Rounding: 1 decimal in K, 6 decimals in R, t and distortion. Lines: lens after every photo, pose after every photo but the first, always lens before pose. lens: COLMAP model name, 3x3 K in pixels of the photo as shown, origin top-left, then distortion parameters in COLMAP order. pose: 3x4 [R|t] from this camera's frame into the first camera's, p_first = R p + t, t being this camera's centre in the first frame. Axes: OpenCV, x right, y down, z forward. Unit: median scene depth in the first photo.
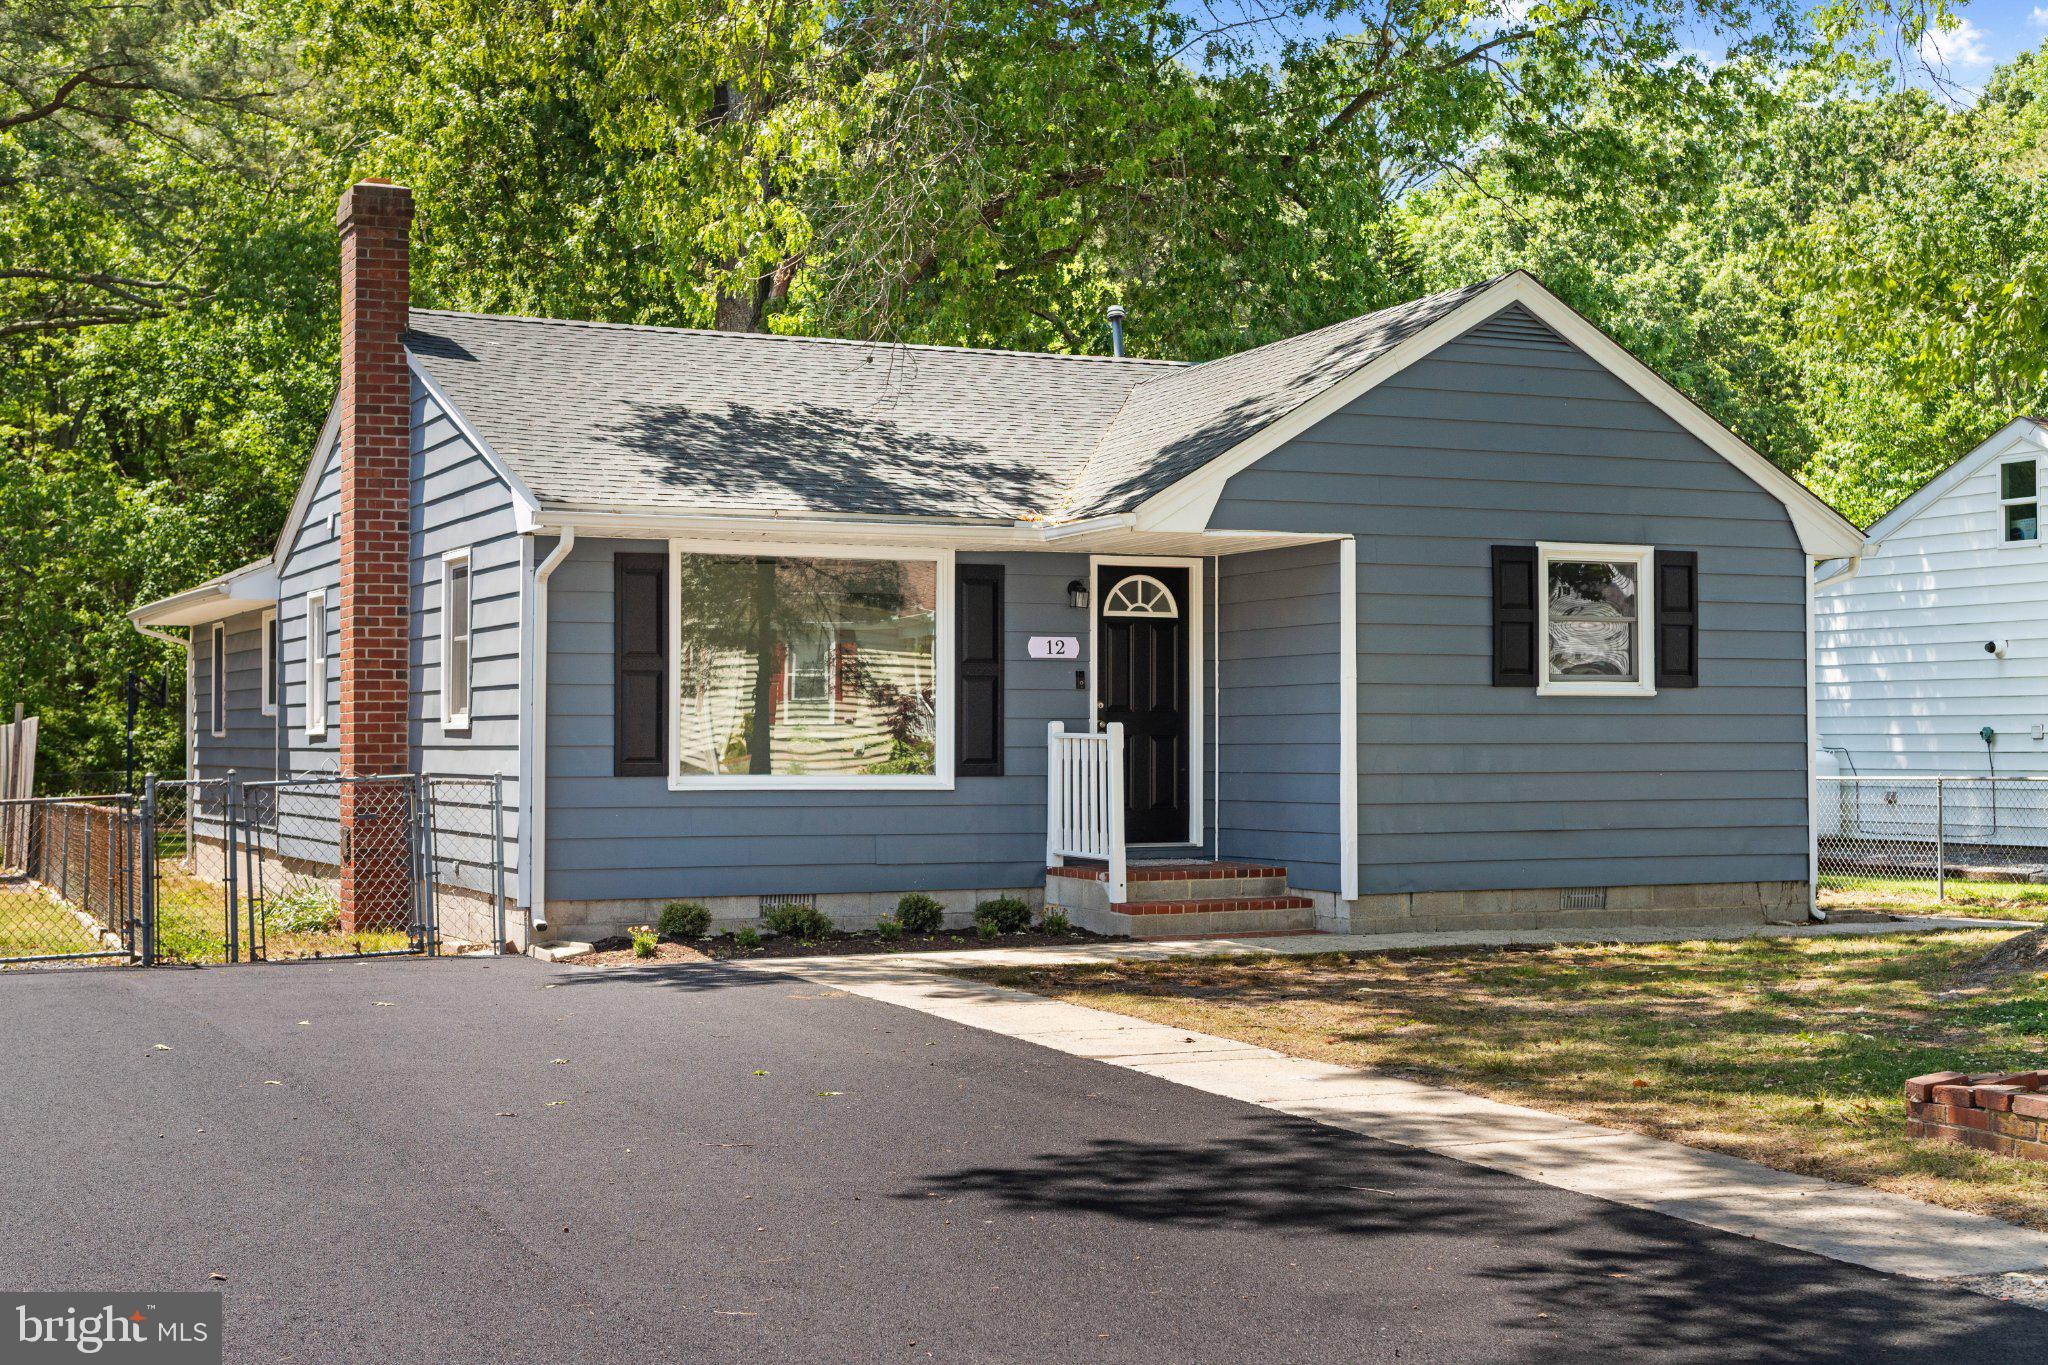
lens RADIAL K [[2712.1, 0, 1023.2], [0, 2712.1, 683.3], [0, 0, 1]] dist [-0.070227, 0.000000]
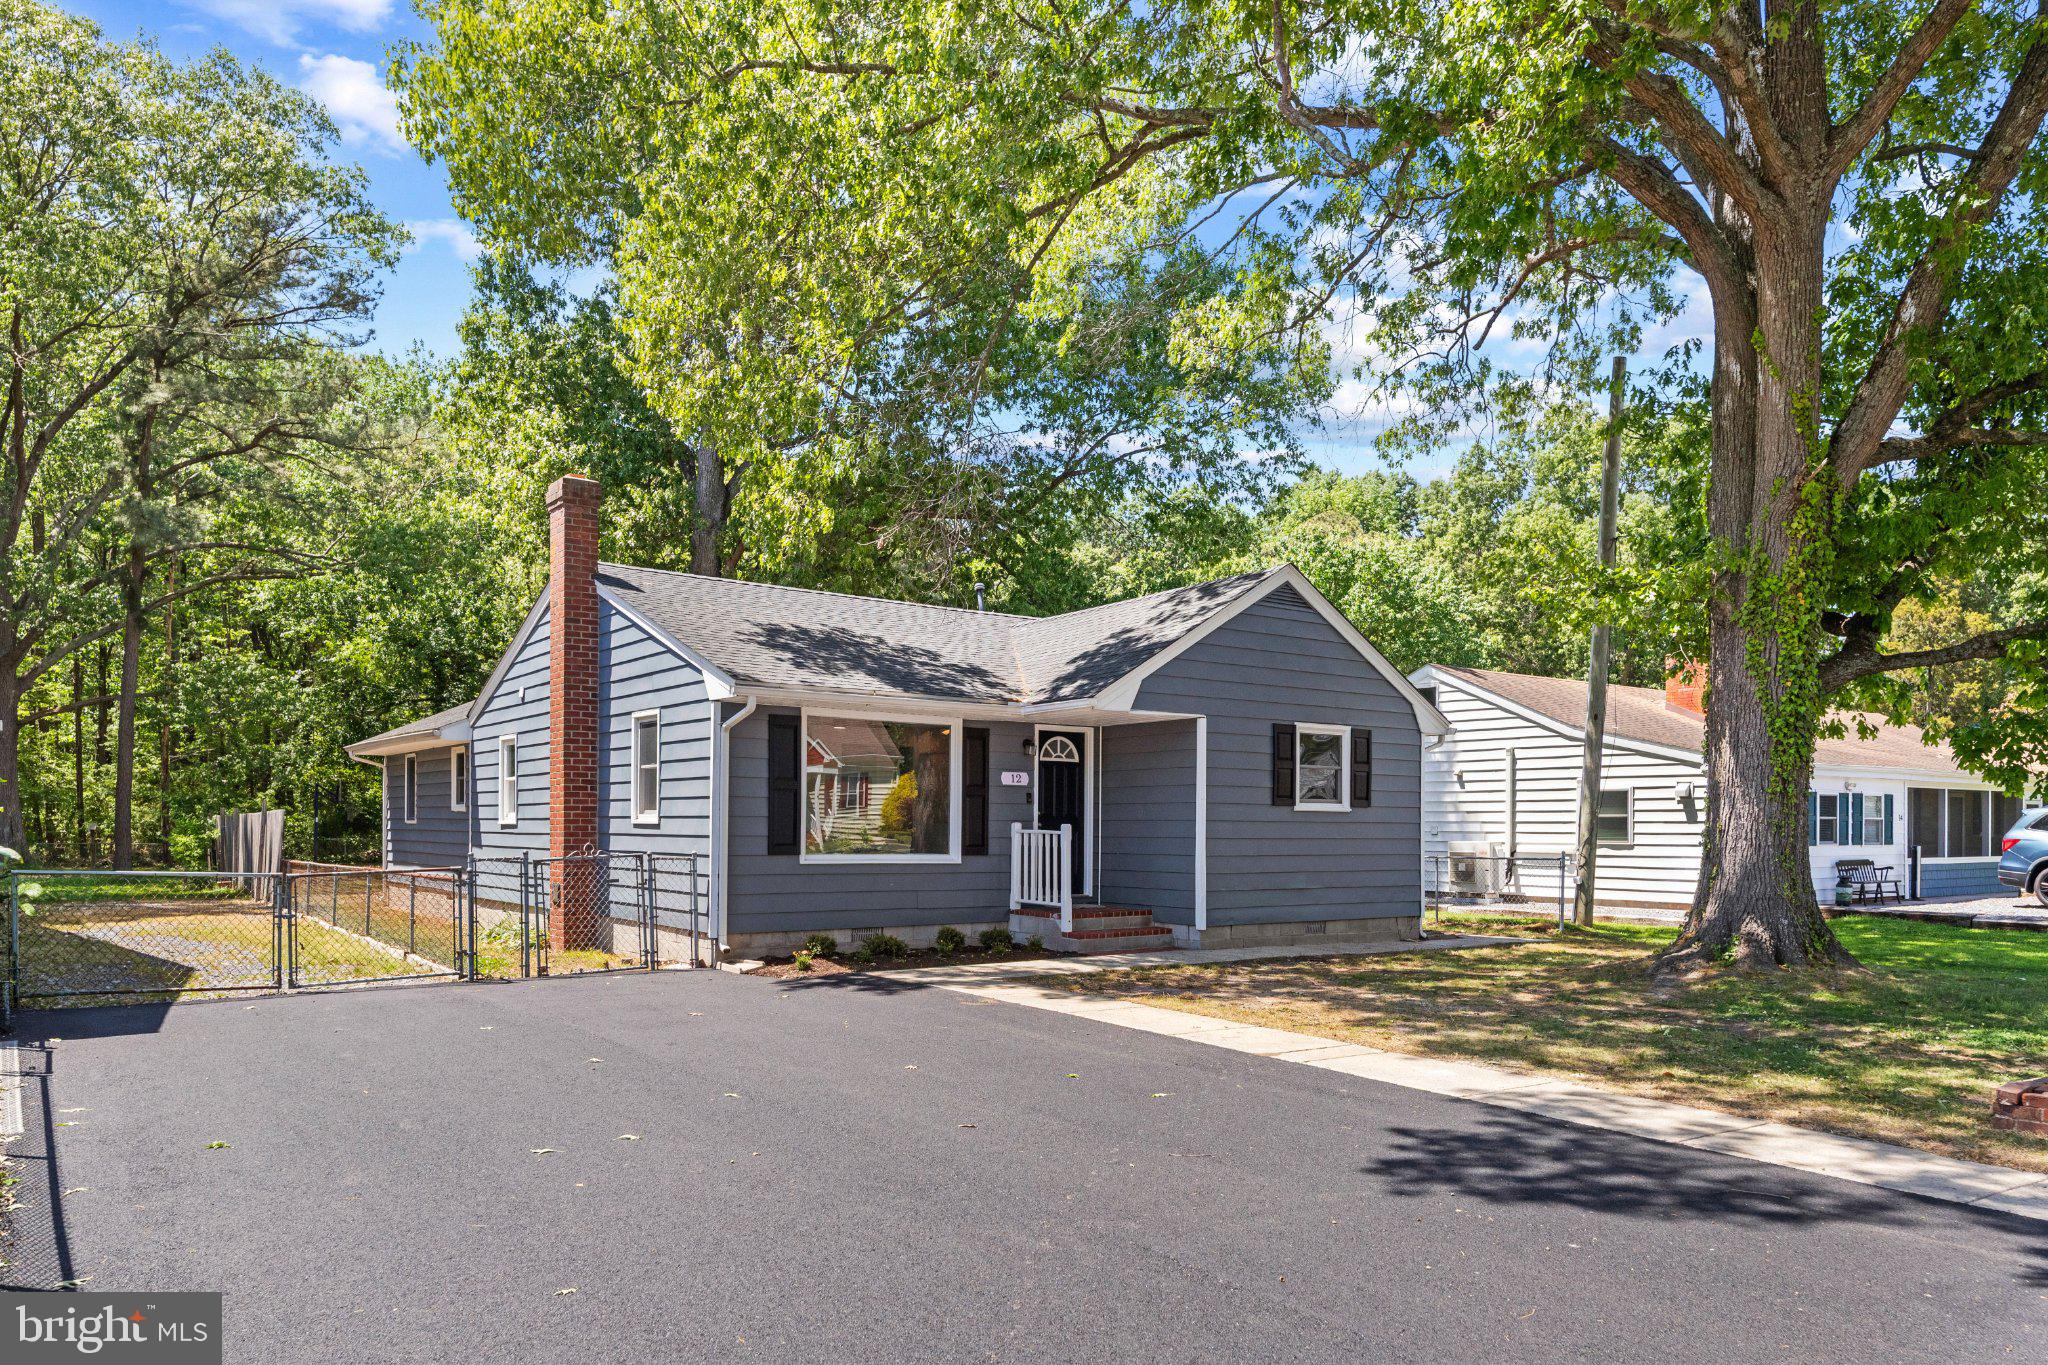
lens RADIAL K [[1358.7, 0, 1007.5], [0, 1358.7, 851.1], [0, 0, 1]] dist [0.006898, -0.002093]
pose [[0.982223, 0.006691, 0.187600, -0.152045], [-0.014174, 0.999155, 0.038579, -0.000781], [-0.187184, -0.040553, 0.981487, 0.176315]]
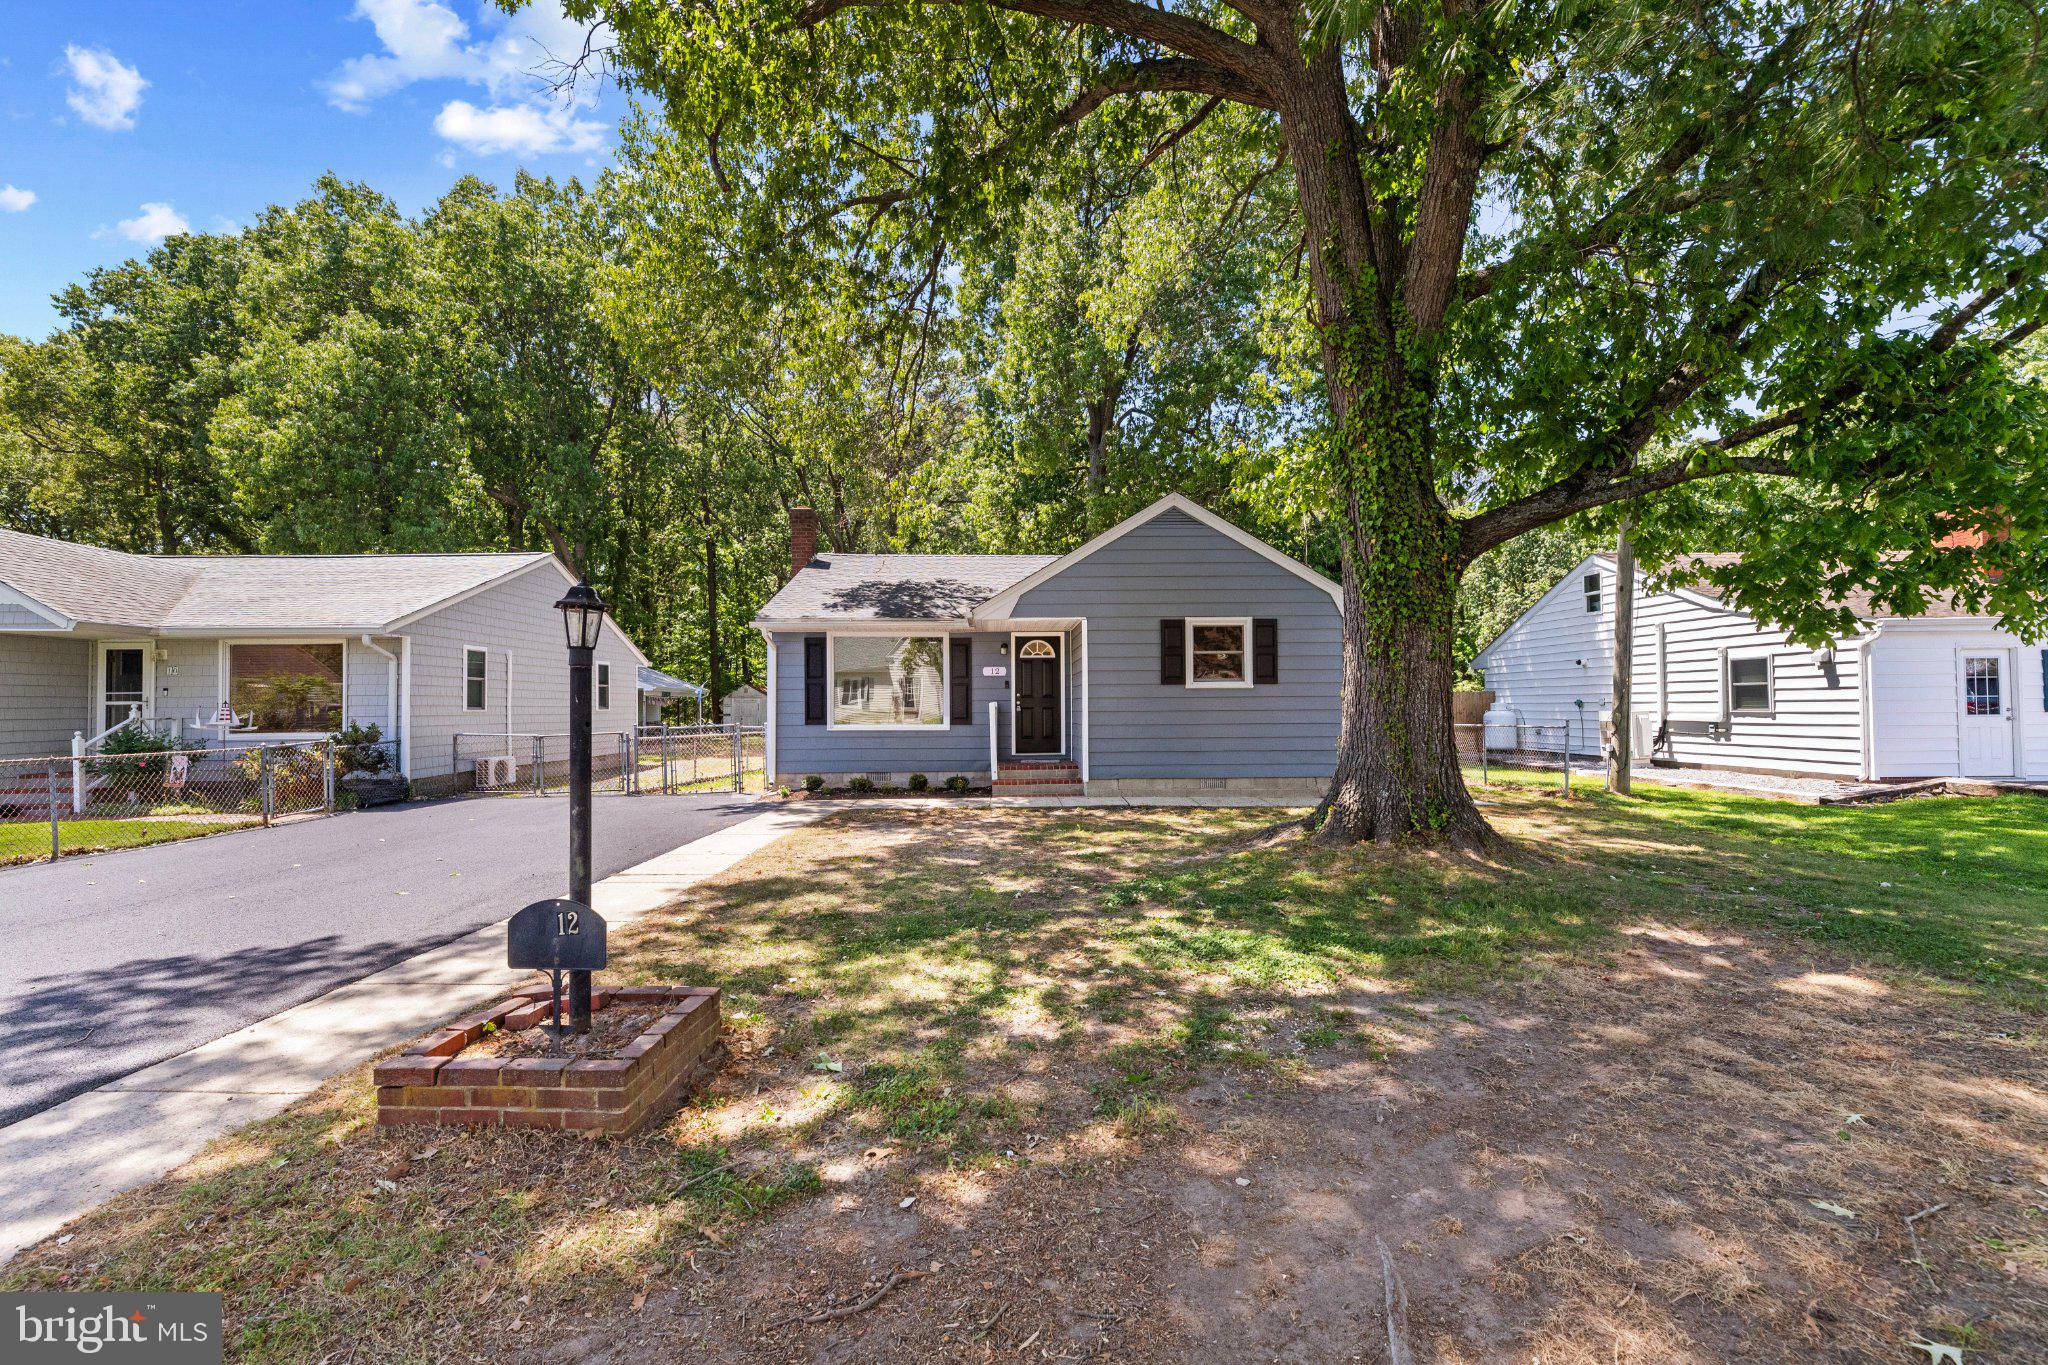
lens RADIAL K [[828.9, 0, 1028.7], [0, 828.9, 695.2], [0, 0, 1]] dist [-0.003795, 0.000991]
pose [[0.919237, -0.011106, -0.393549, 0.331952], [0.014036, 0.999891, 0.004568, 0.004987], [0.393455, -0.009723, 0.919292, 0.339976]]
